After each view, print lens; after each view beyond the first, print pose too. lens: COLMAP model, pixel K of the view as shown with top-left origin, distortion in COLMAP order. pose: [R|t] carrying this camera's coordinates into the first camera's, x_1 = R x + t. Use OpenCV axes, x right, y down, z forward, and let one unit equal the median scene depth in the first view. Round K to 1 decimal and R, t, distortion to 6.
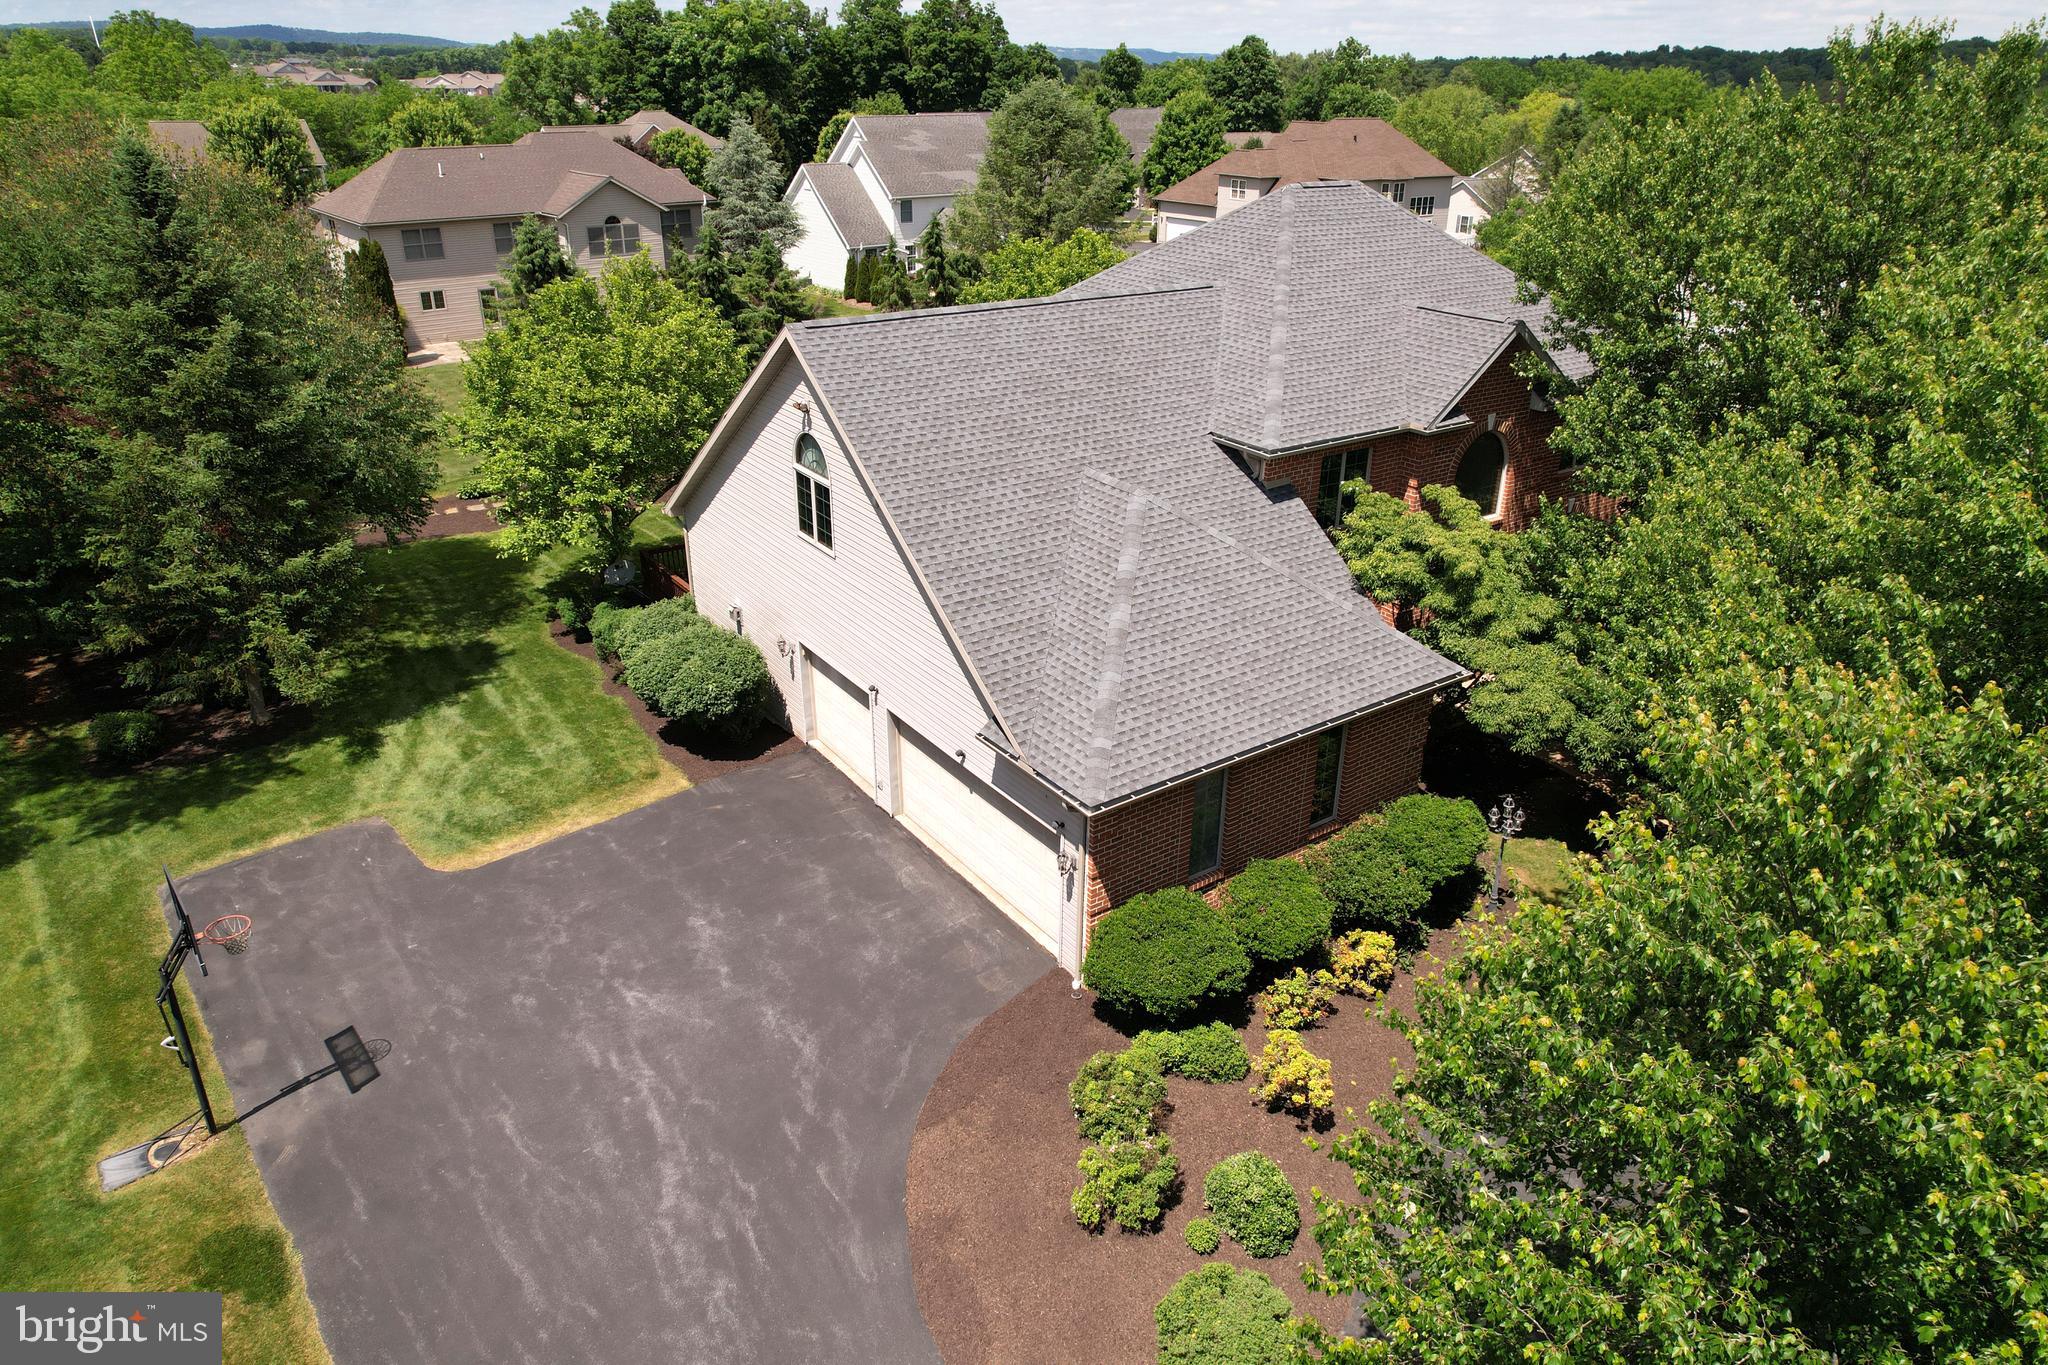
lens RADIAL K [[1318.7, 0, 1024.0], [0, 1318.7, 682.5], [0, 0, 1]] dist [-0.061276, 0.060348]
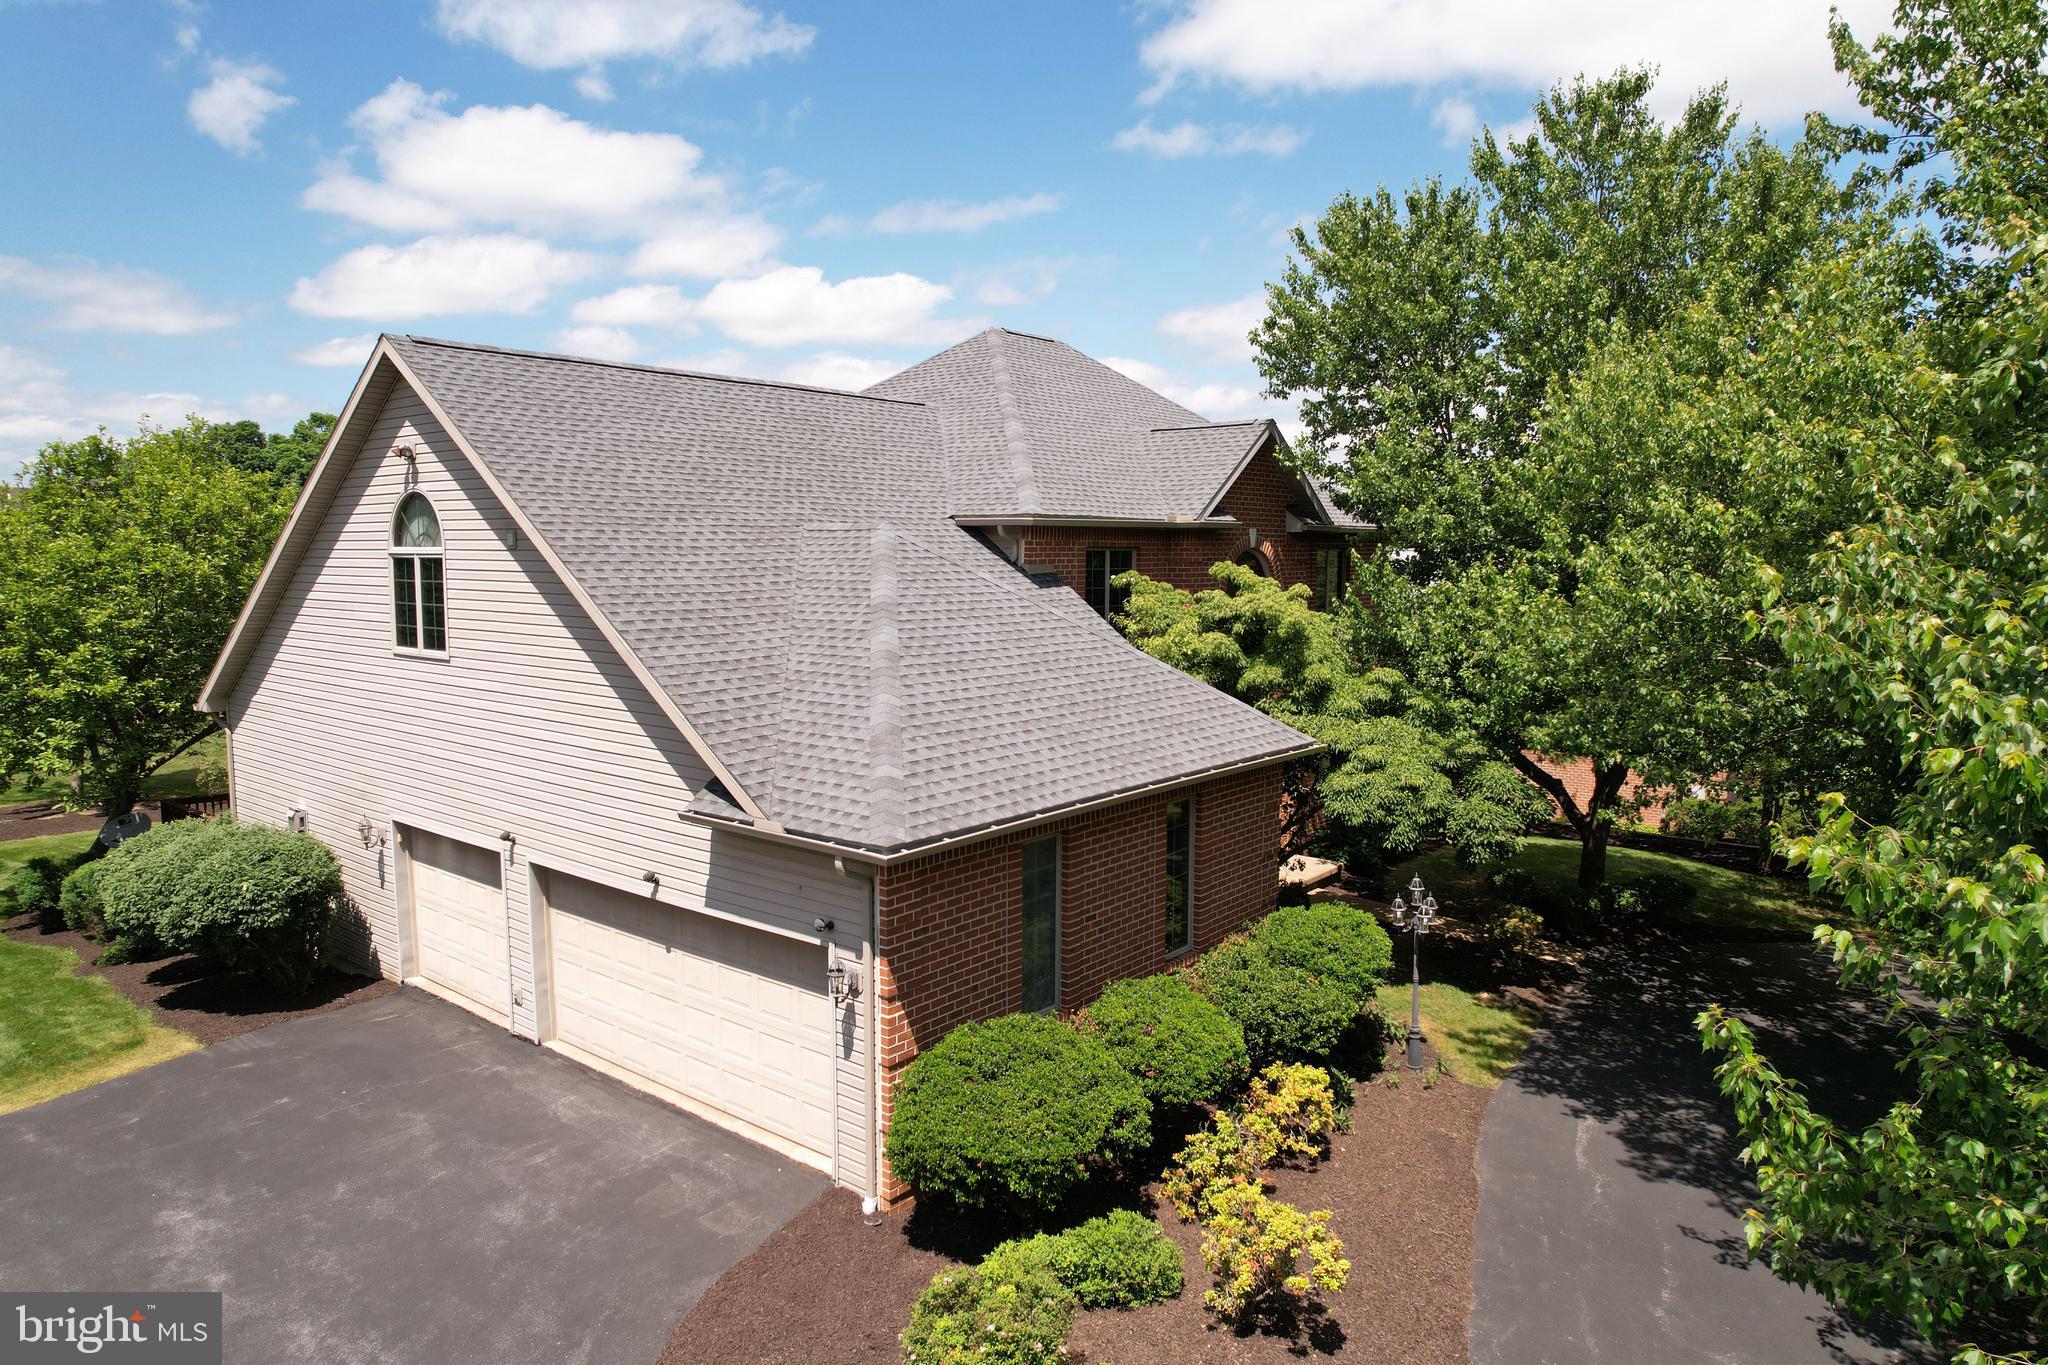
lens RADIAL K [[1312.9, 0, 1024.0], [0, 1312.9, 682.5], [0, 0, 1]] dist [-0.072150, 0.070660]
pose [[0.960977, -0.033668, 0.274570, -0.043226], [0.122039, 0.942351, -0.311577, 0.178566], [-0.248251, 0.332927, 0.909687, 0.323541]]
